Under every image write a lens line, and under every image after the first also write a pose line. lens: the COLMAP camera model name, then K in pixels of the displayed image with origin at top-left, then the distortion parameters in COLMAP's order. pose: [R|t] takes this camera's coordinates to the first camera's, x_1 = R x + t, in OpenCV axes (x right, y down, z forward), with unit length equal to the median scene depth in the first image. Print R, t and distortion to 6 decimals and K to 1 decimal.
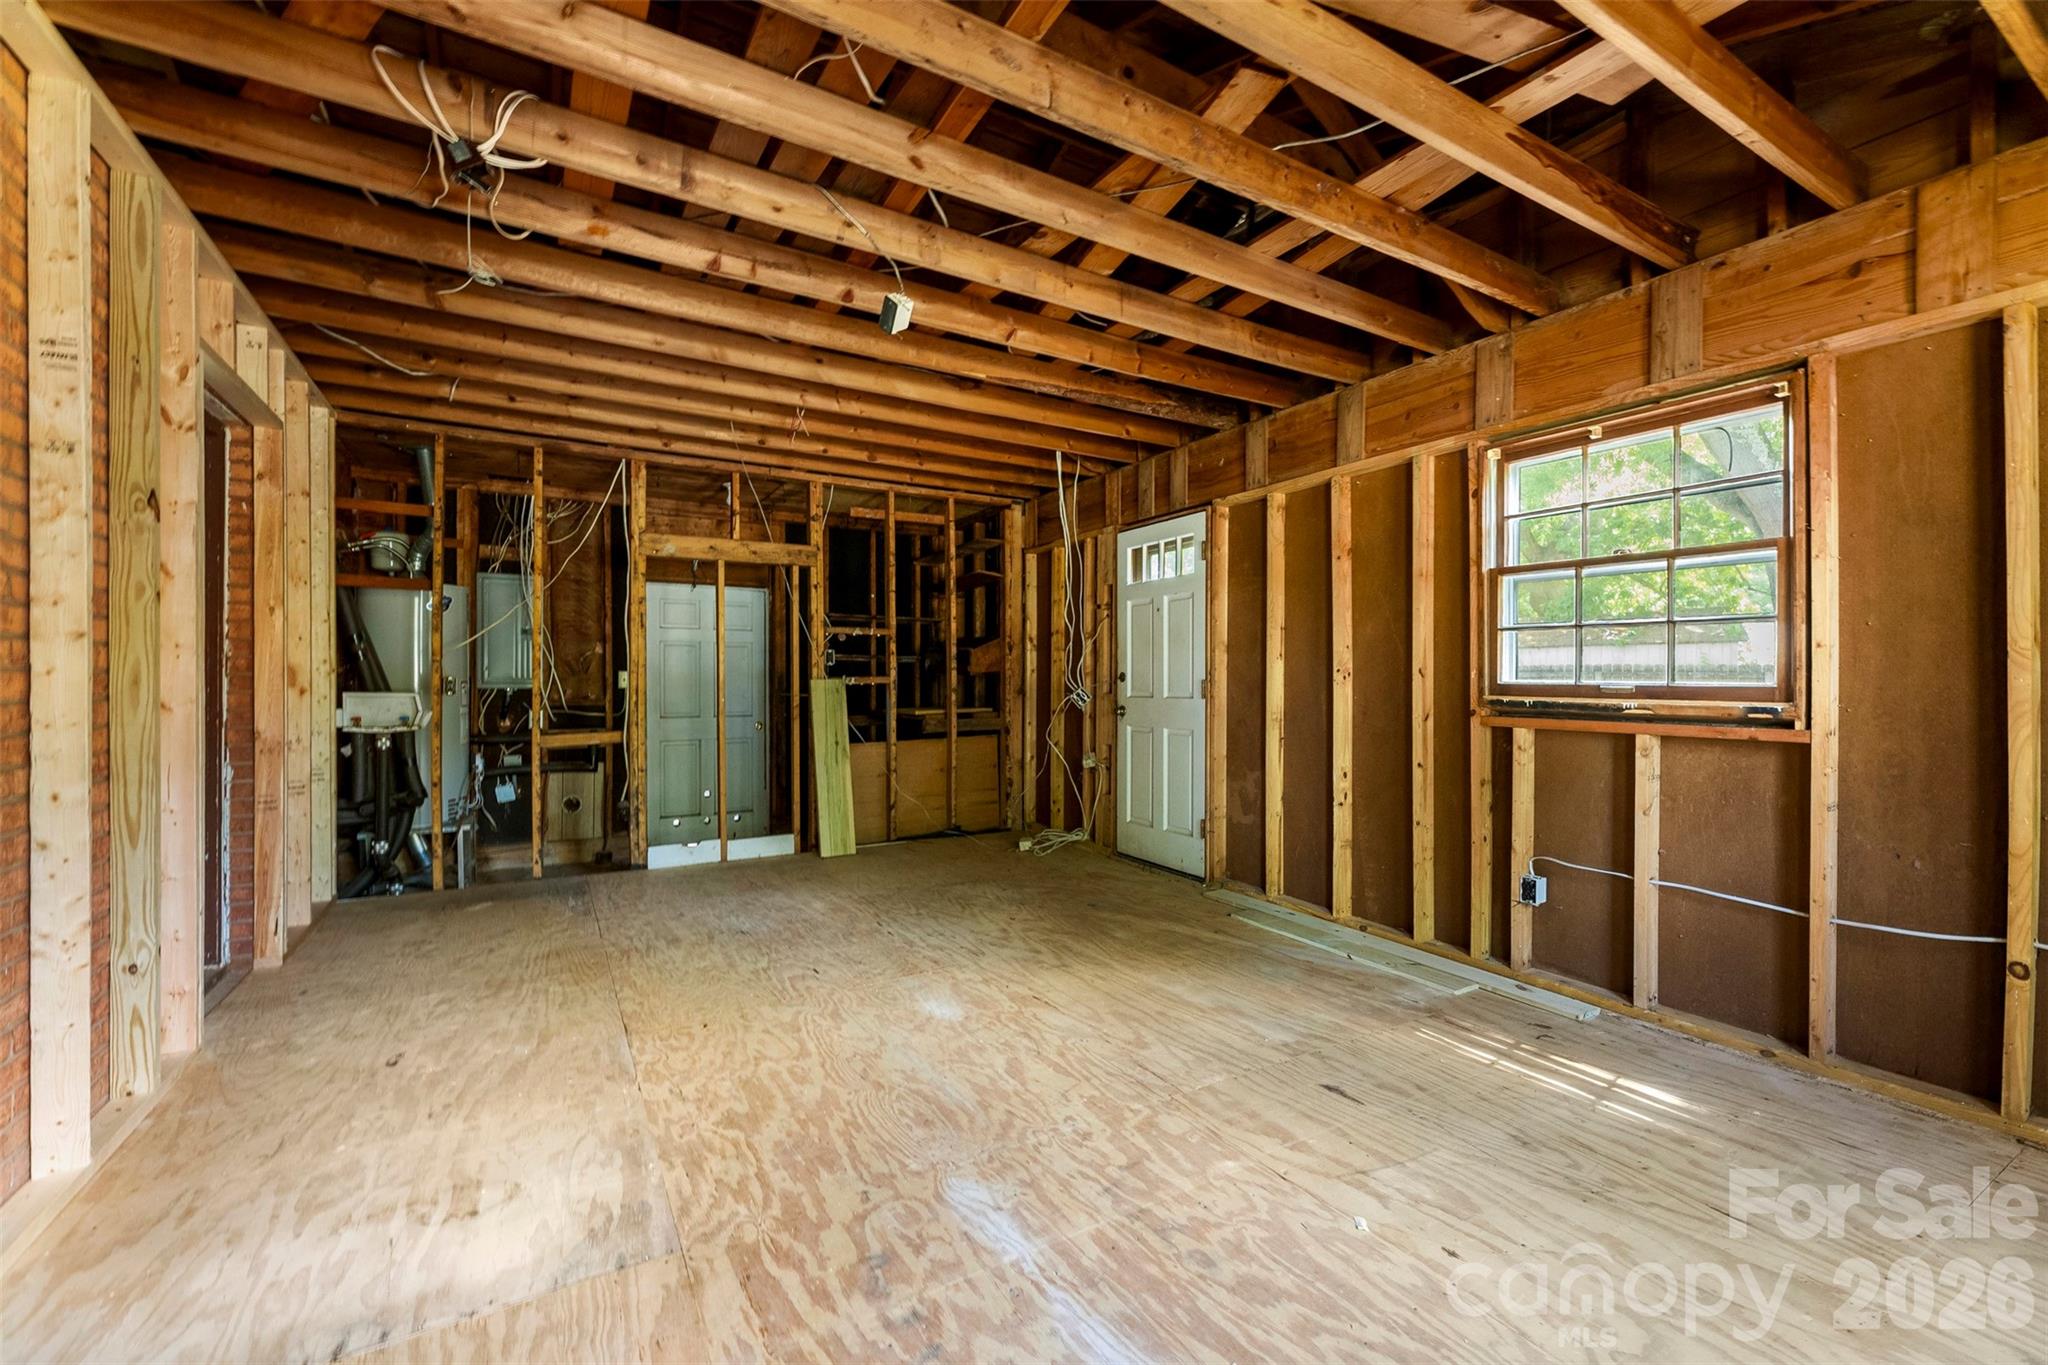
lens RADIAL K [[839.4, 0, 1024.4], [0, 839.4, 677.3], [0, 0, 1]] dist [-0.000558, 0.001276]
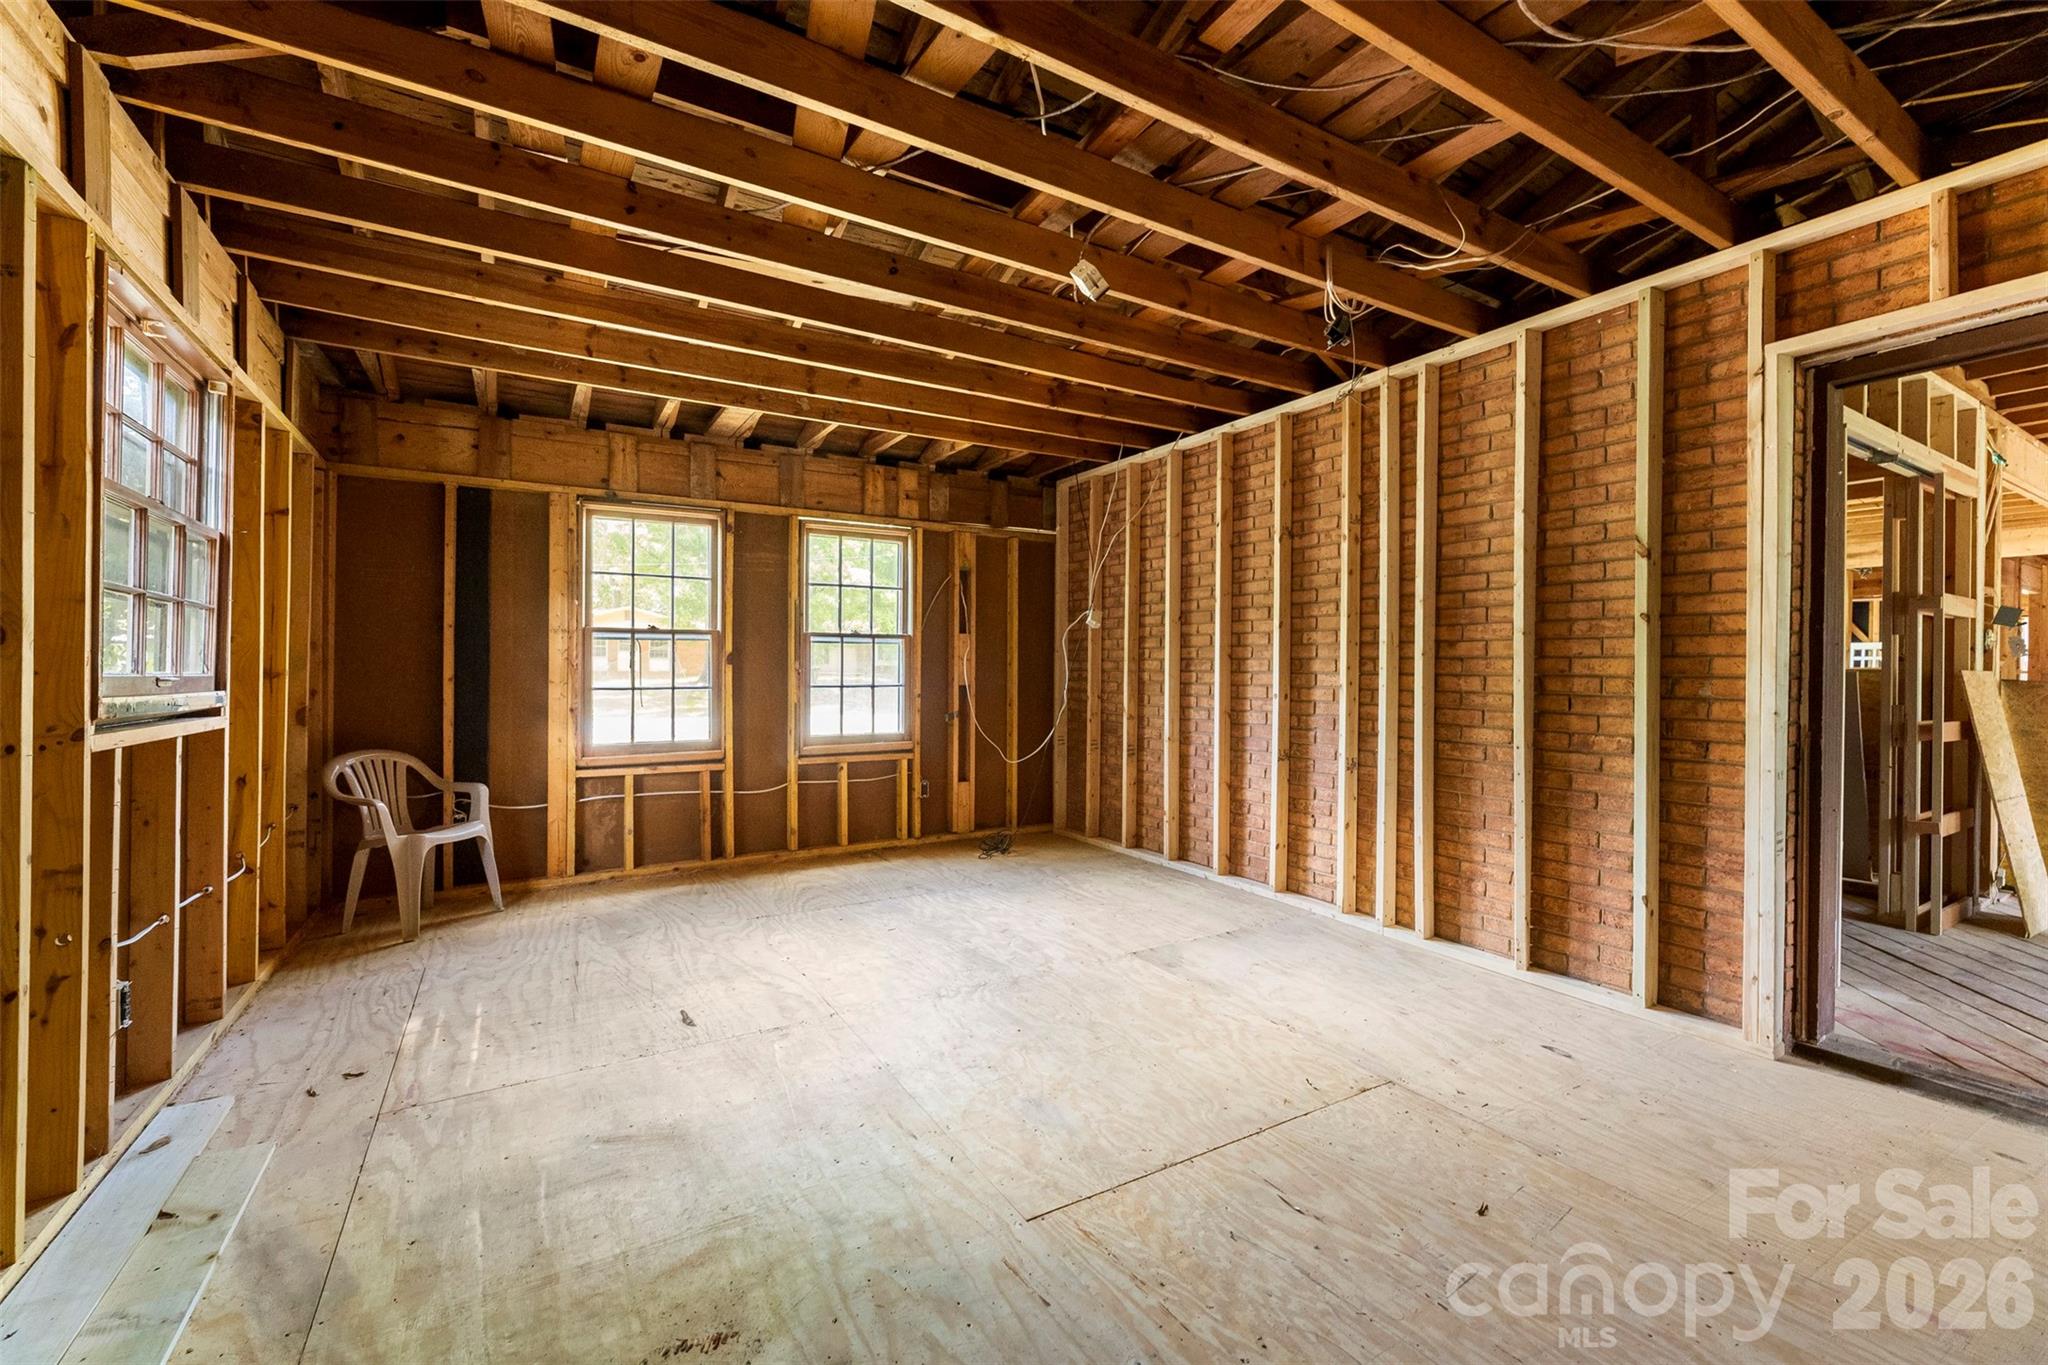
lens RADIAL K [[839.4, 0, 1022.6], [0, 839.4, 671.8], [0, 0, 1]] dist [-0.000558, 0.001276]
pose [[-0.999913, -0.010337, -0.008170, -0.086048], [-0.010371, 0.999938, 0.004112, -0.007162], [0.008126, 0.004197, -0.999958, 2.170337]]
